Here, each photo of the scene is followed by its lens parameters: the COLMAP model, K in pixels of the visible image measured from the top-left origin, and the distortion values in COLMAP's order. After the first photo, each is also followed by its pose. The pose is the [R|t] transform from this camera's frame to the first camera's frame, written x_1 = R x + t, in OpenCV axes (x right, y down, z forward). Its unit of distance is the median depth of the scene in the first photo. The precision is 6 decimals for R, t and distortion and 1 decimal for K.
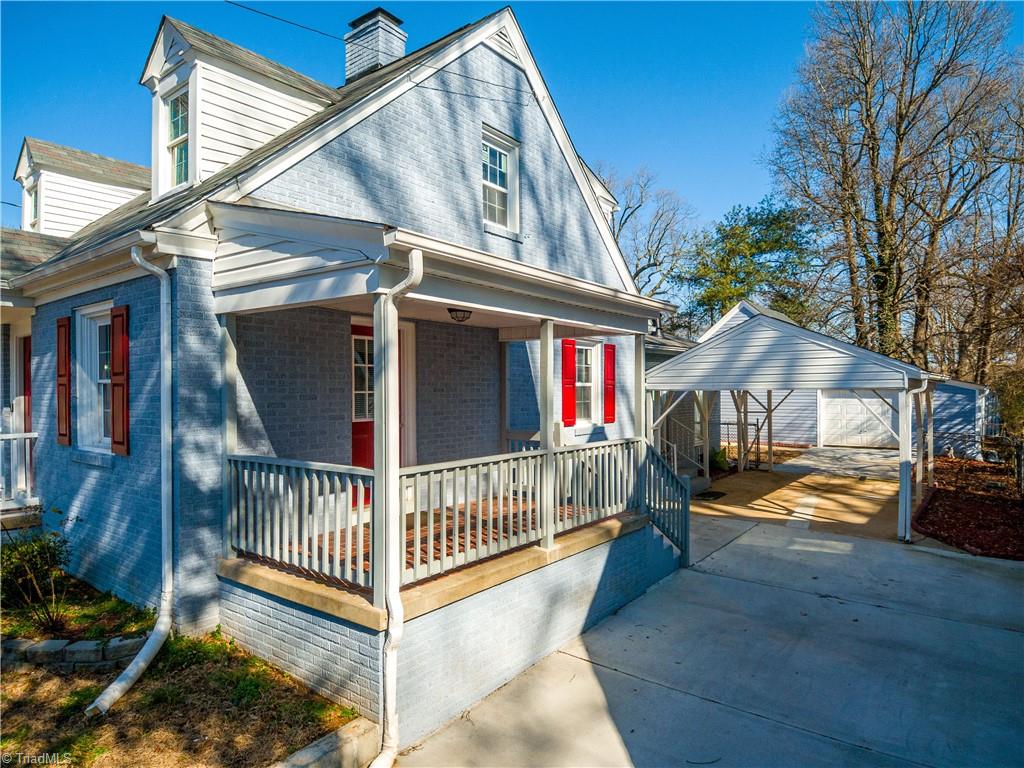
lens RADIAL K [[627.3, 0, 506.9], [0, 627.3, 395.0], [0, 0, 1]] dist [0.041090, -0.049219]
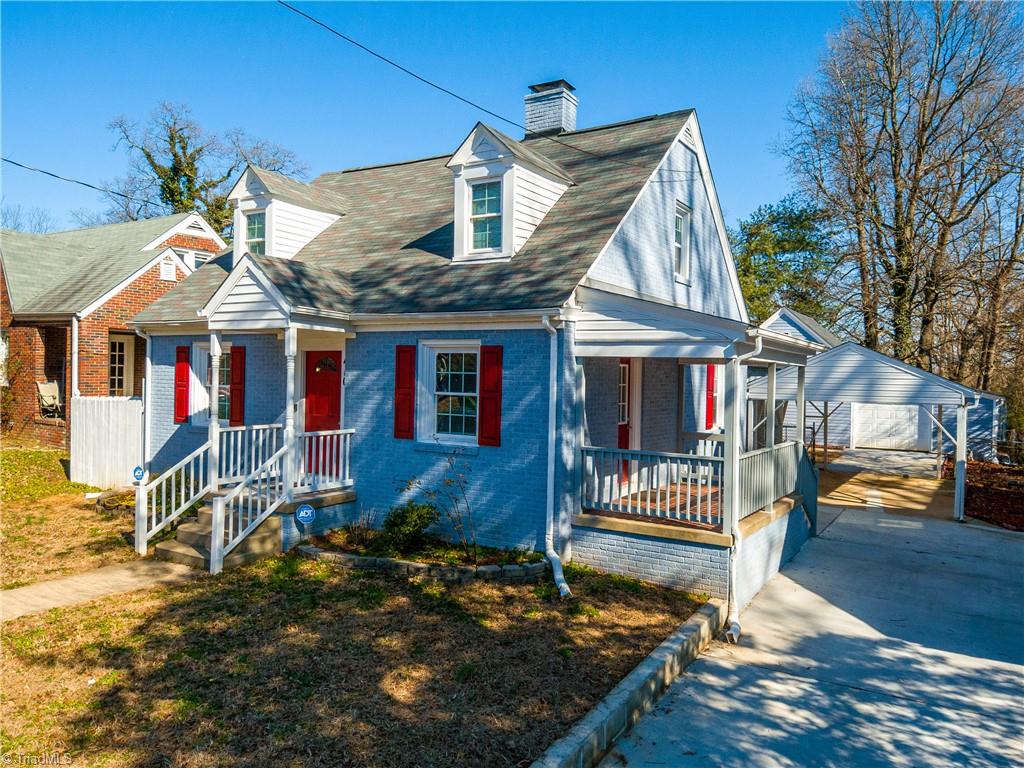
lens RADIAL K [[790.3, 0, 512.4], [0, 790.3, 381.4], [0, 0, 1]] dist [0.064711, -0.028940]
pose [[0.990963, 0.023421, 0.132076, -0.518214], [-0.023701, 0.999719, 0.000543, -0.038140], [-0.132026, -0.003669, 0.991239, -0.534087]]
